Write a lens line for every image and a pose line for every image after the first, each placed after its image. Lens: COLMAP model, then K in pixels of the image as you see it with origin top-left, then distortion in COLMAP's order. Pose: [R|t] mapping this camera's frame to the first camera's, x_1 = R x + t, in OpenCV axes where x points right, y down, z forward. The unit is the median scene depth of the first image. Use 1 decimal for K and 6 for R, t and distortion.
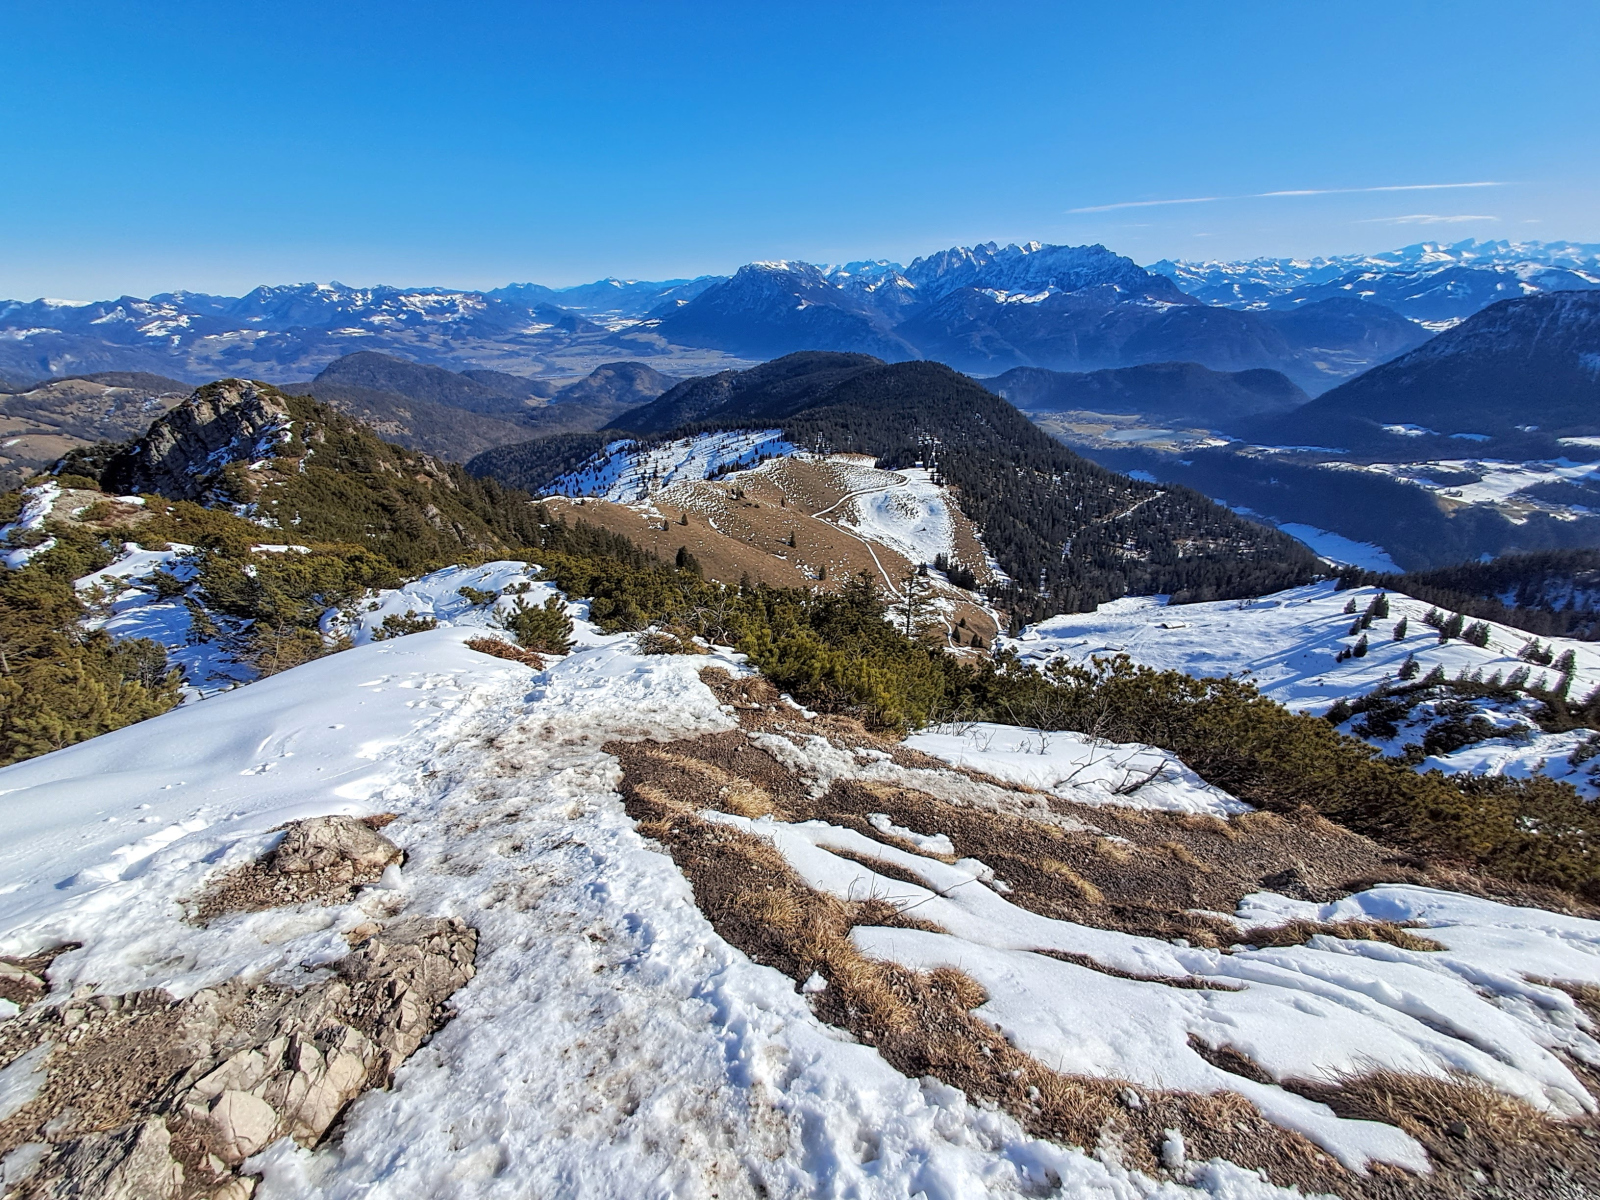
lens RADIAL K [[731.9, 0, 787.3], [0, 731.9, 603.6], [0, 0, 1]] dist [0.007001, 0.000202]
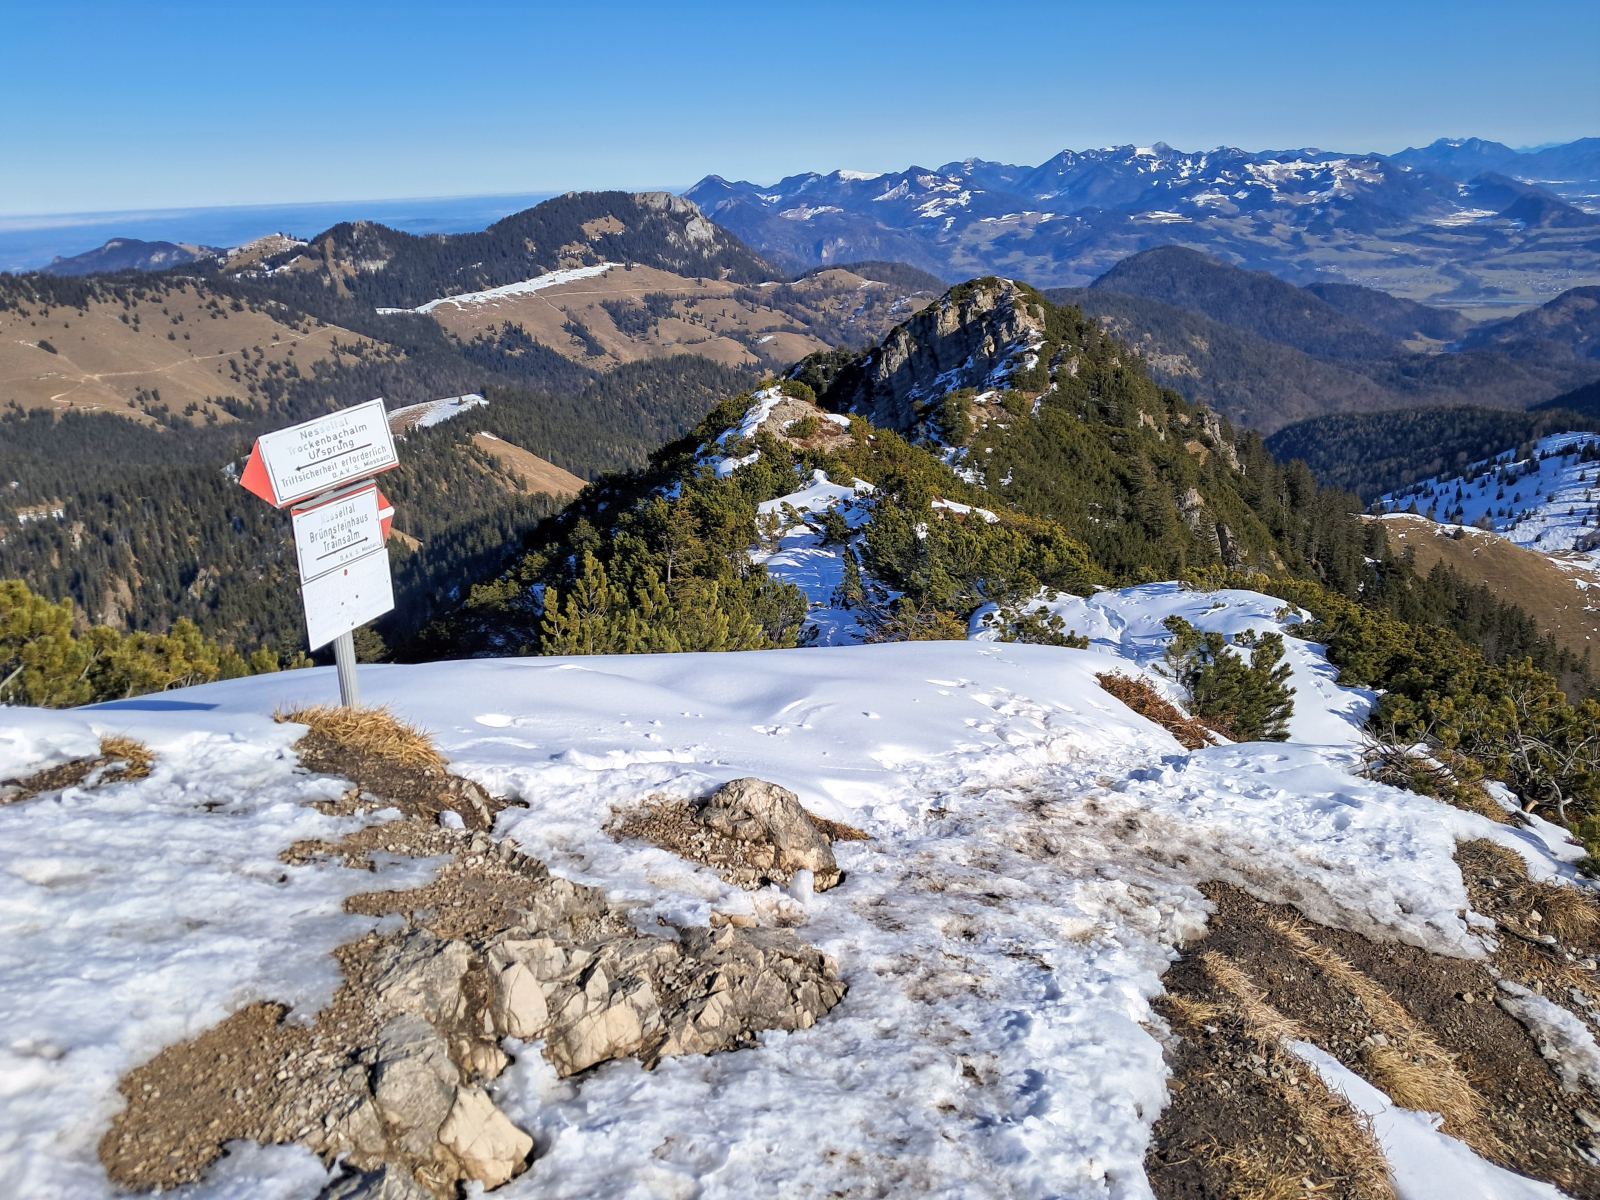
lens RADIAL K [[1277.8, 0, 789.4], [0, 1277.8, 610.8], [0, 0, 1]] dist [-0.006624, 0.000165]
pose [[0.693108, 0.226375, -0.684365, 0.119982], [-0.269551, 0.961925, 0.045192, 0.021590], [0.668538, 0.153149, 0.727738, 0.002887]]
